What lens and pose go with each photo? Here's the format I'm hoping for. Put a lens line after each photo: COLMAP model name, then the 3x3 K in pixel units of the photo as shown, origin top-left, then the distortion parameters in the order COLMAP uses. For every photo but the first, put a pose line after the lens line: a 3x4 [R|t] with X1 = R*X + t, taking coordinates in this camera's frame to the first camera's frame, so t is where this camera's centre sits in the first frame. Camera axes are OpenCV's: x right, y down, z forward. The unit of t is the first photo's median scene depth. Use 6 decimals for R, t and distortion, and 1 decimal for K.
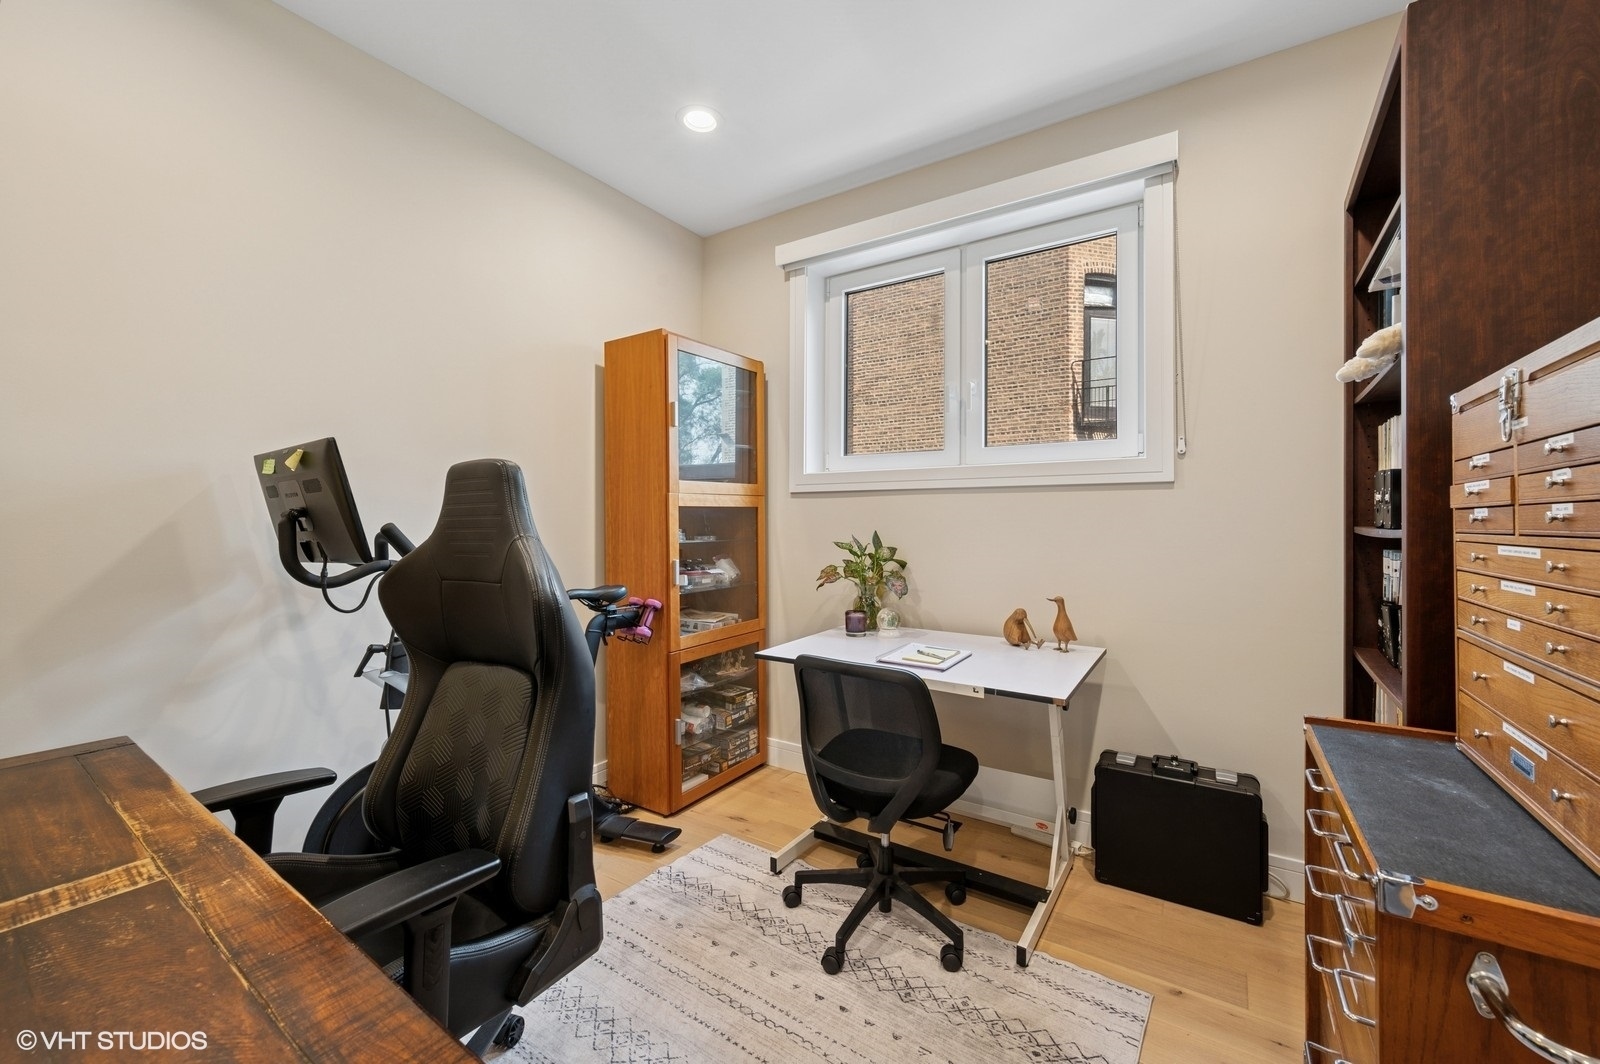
lens RADIAL K [[630.7, 0, 800.0], [0, 630.7, 532.0], [0, 0, 1]] dist [-0.001536, 0.000144]
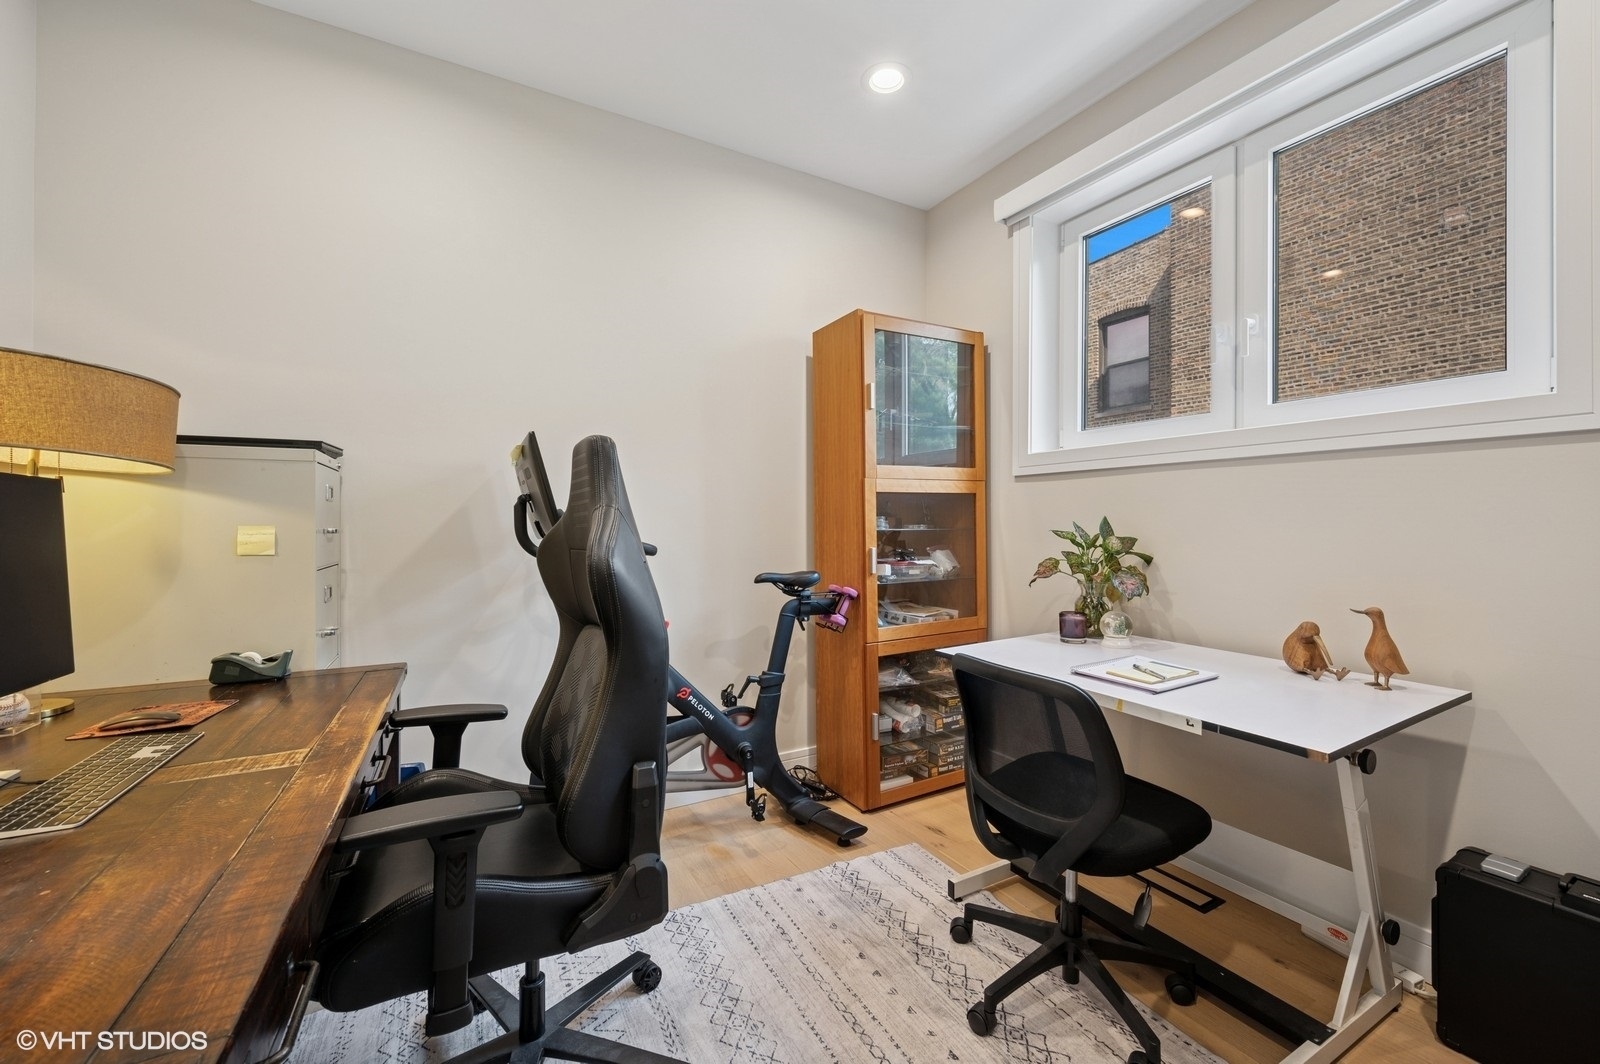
lens RADIAL K [[630.7, 0, 800.0], [0, 630.7, 532.0], [0, 0, 1]] dist [-0.001536, 0.000144]
pose [[0.892870, 0.006621, -0.450266, 0.144063], [-0.006603, 0.999977, 0.001610, 0.020467], [0.450267, 0.001535, 0.892893, 0.094635]]
